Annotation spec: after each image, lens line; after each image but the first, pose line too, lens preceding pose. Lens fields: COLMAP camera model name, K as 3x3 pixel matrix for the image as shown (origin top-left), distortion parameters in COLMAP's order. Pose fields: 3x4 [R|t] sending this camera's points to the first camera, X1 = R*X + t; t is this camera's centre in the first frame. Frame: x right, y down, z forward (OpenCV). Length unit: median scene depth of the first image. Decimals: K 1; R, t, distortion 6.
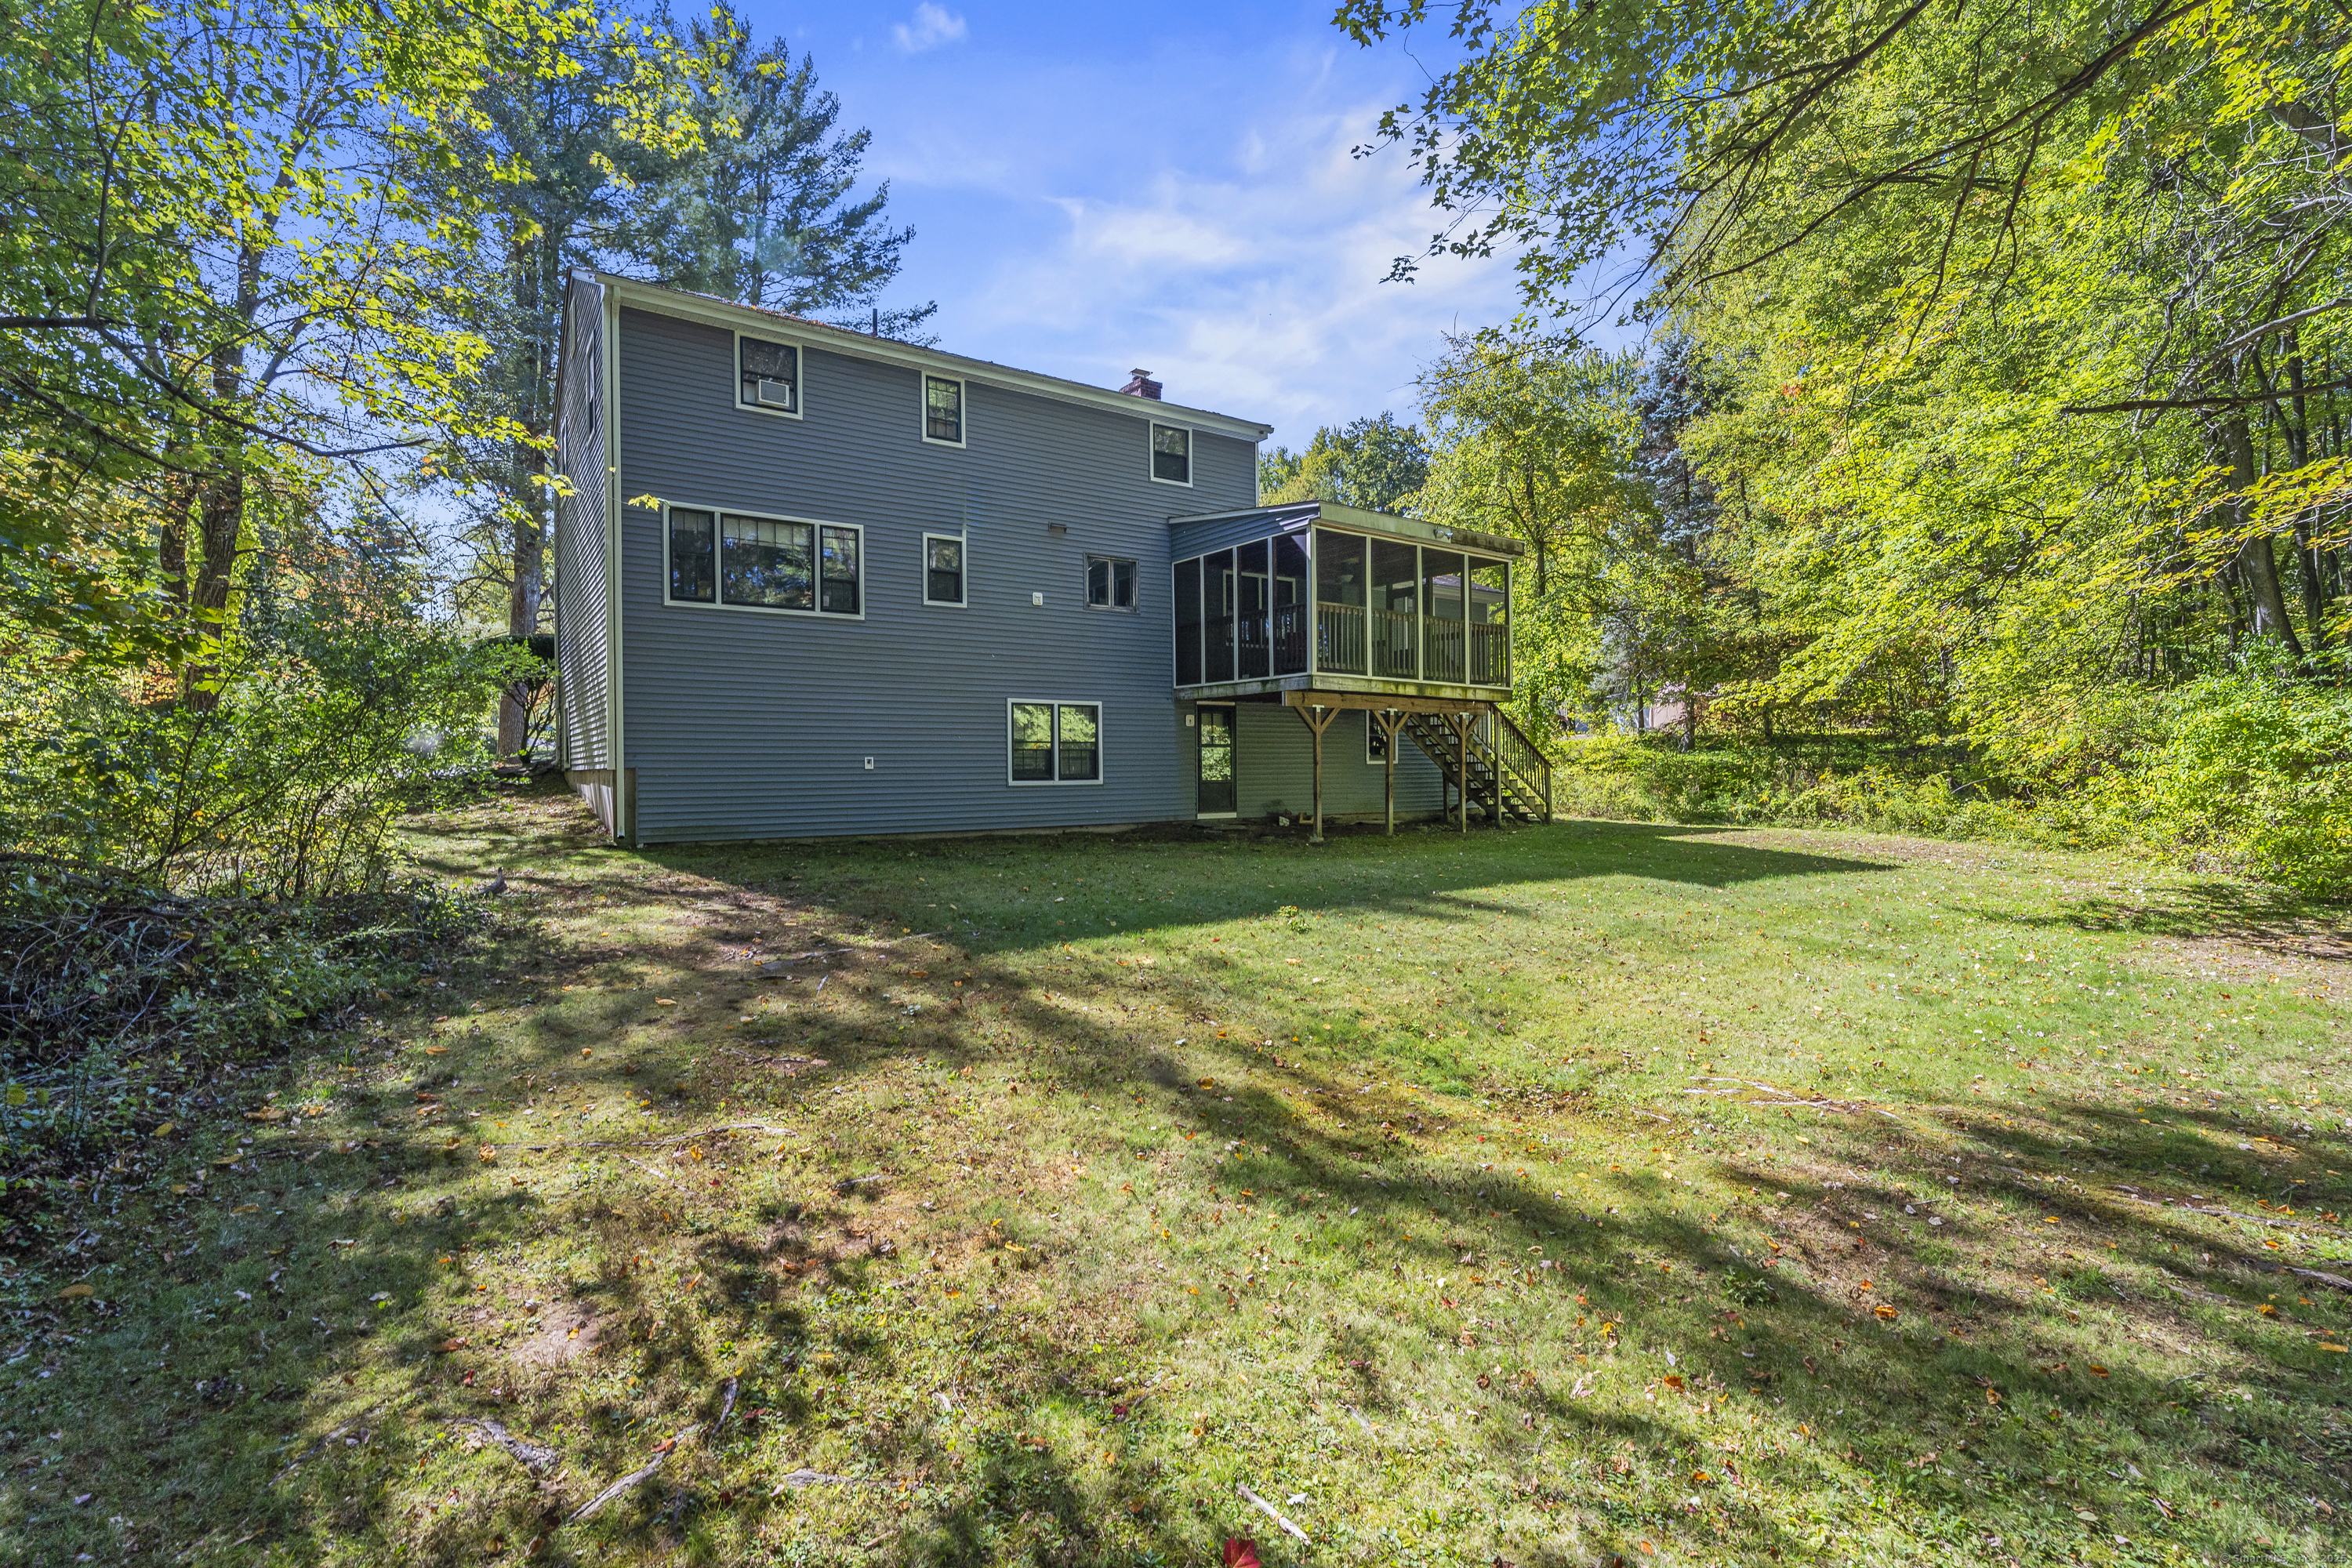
lens RADIAL K [[1091.8, 0, 1104.5], [0, 1091.8, 764.5], [0, 0, 1]] dist [-0.007156, 0.000013]
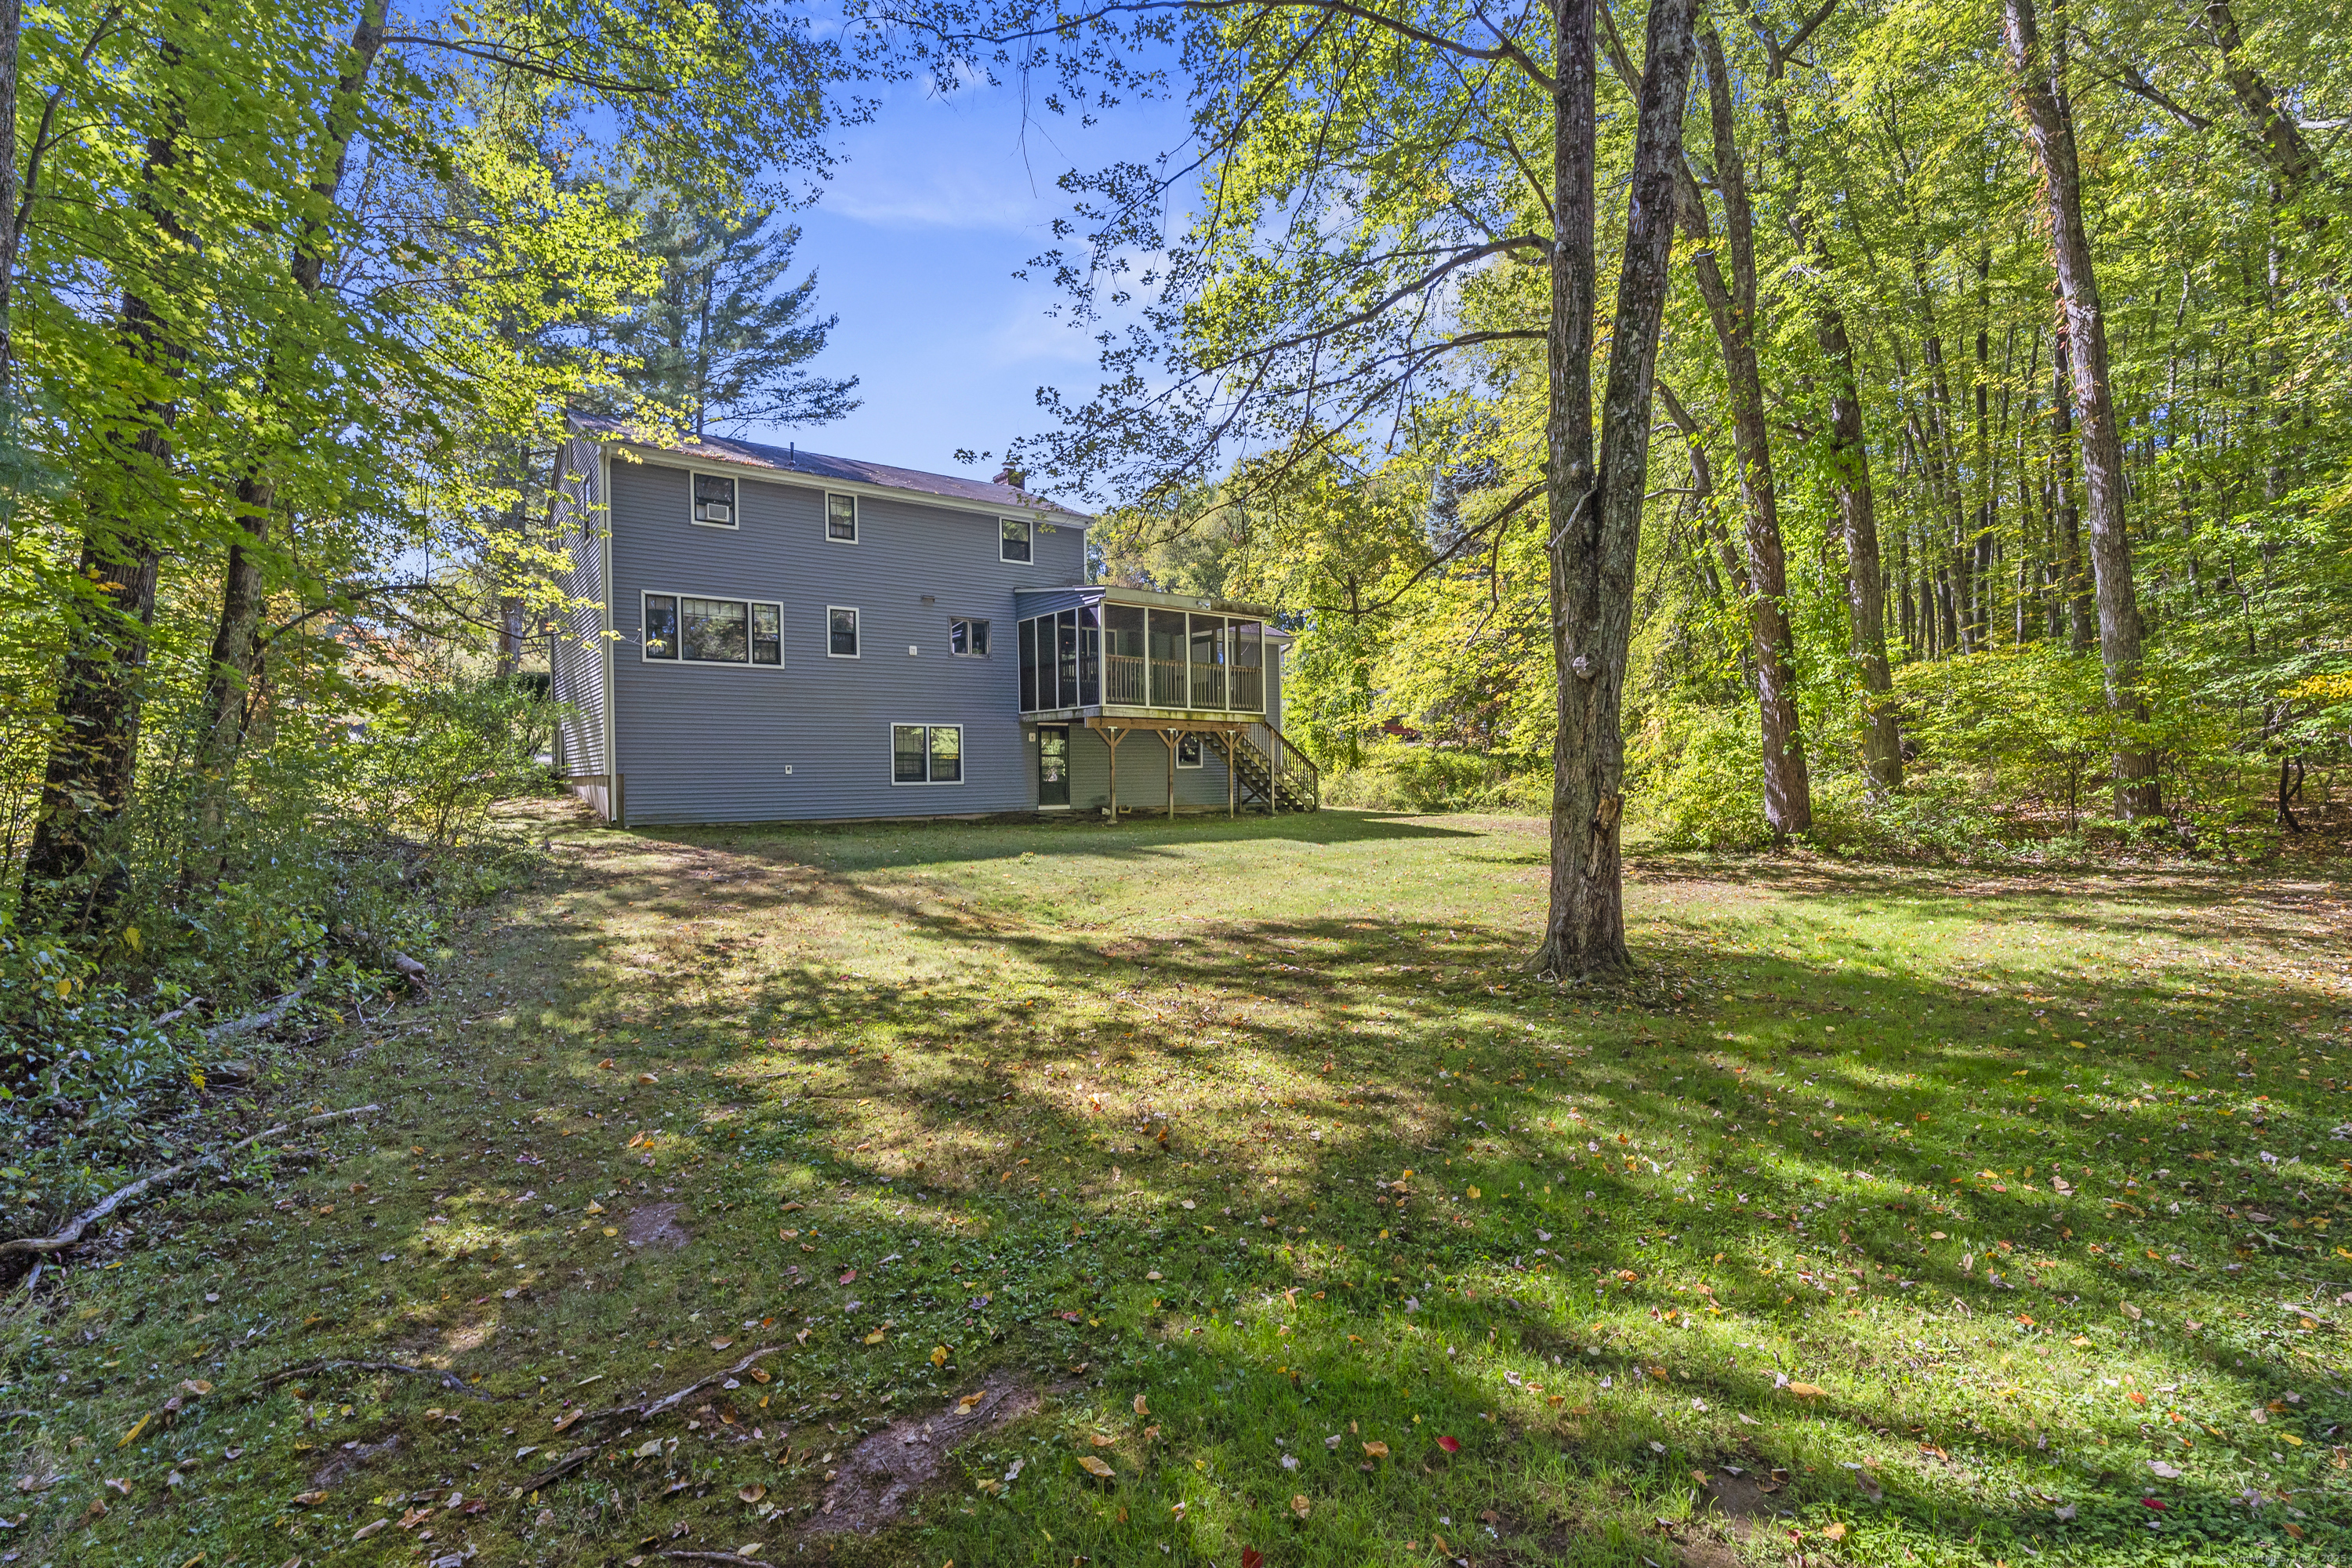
lens RADIAL K [[1183.1, 0, 1176.0], [0, 1183.1, 784.0], [0, 0, 1]] dist [-0.039216, 0.000433]
pose [[0.996923, -0.006085, 0.078154, 0.160266], [0.005207, 0.999921, 0.011438, 0.002726], [-0.078217, -0.010995, 0.996876, -0.544368]]
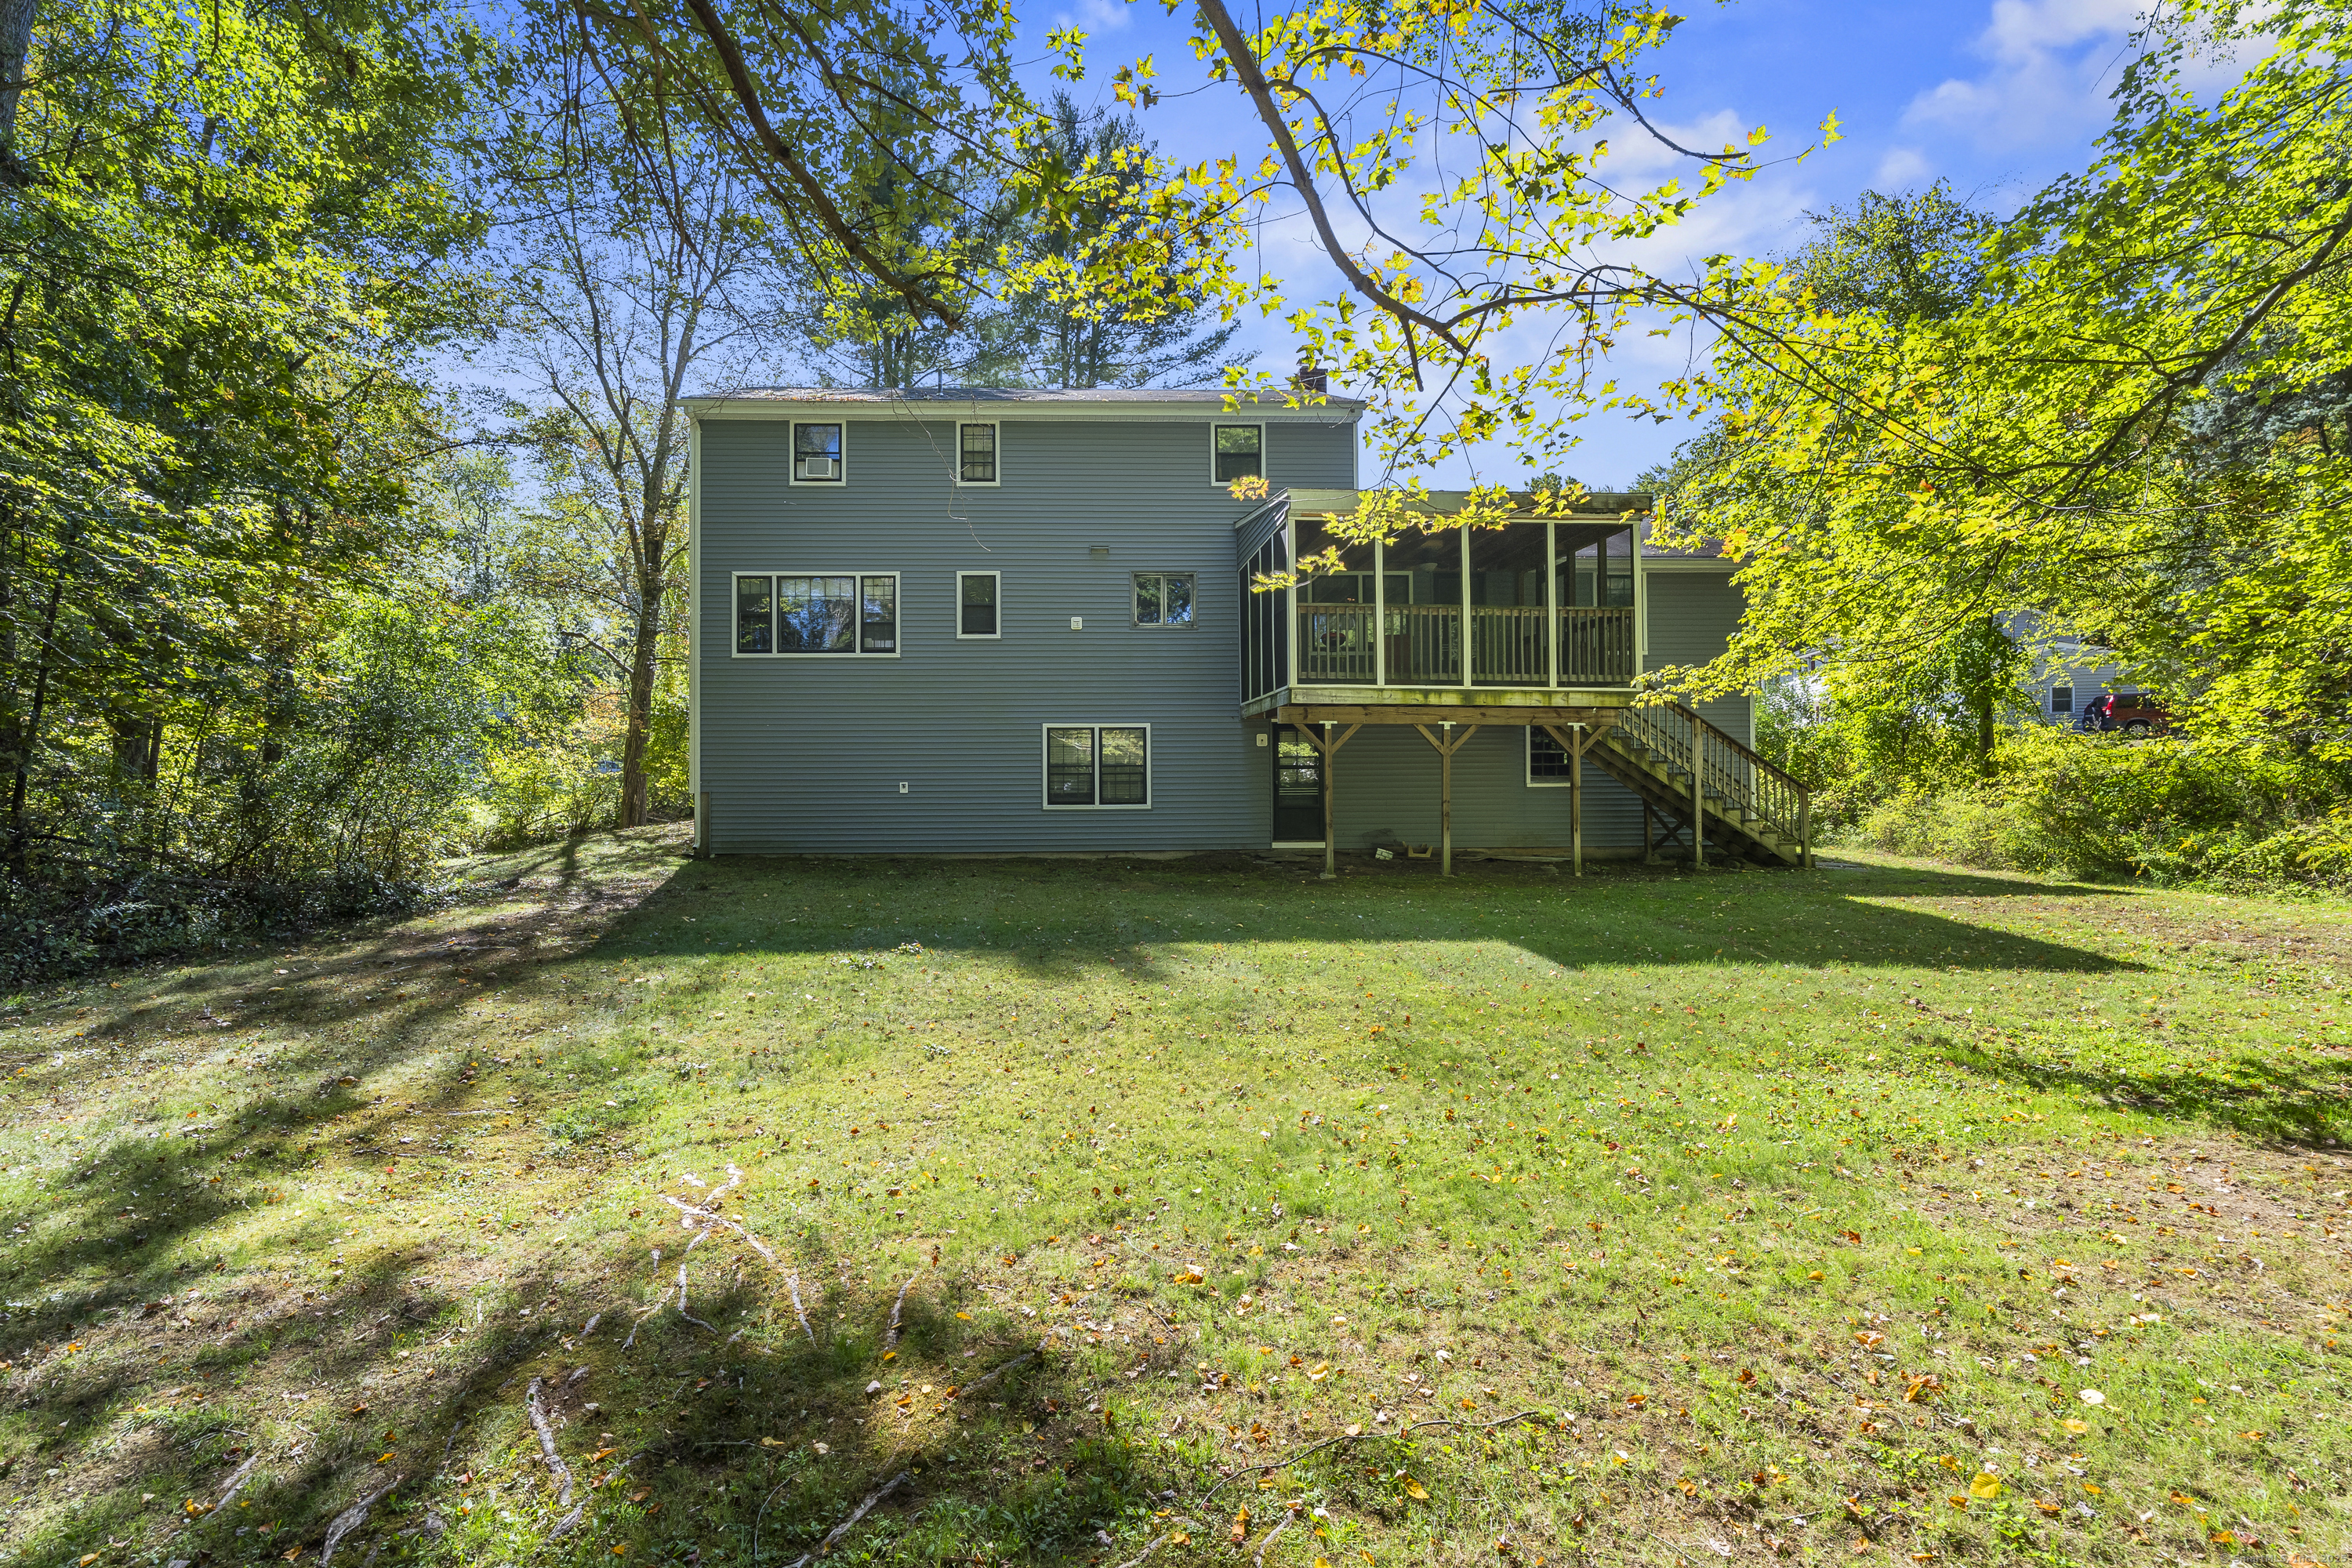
lens RADIAL K [[1091.8, 0, 1104.5], [0, 1091.8, 764.5], [0, 0, 1]] dist [-0.007156, 0.000013]
pose [[0.840289, -0.008650, -0.542070, 0.524871], [0.002442, 0.999923, -0.012170, -0.010188], [0.542134, 0.008903, 0.840245, 0.180056]]
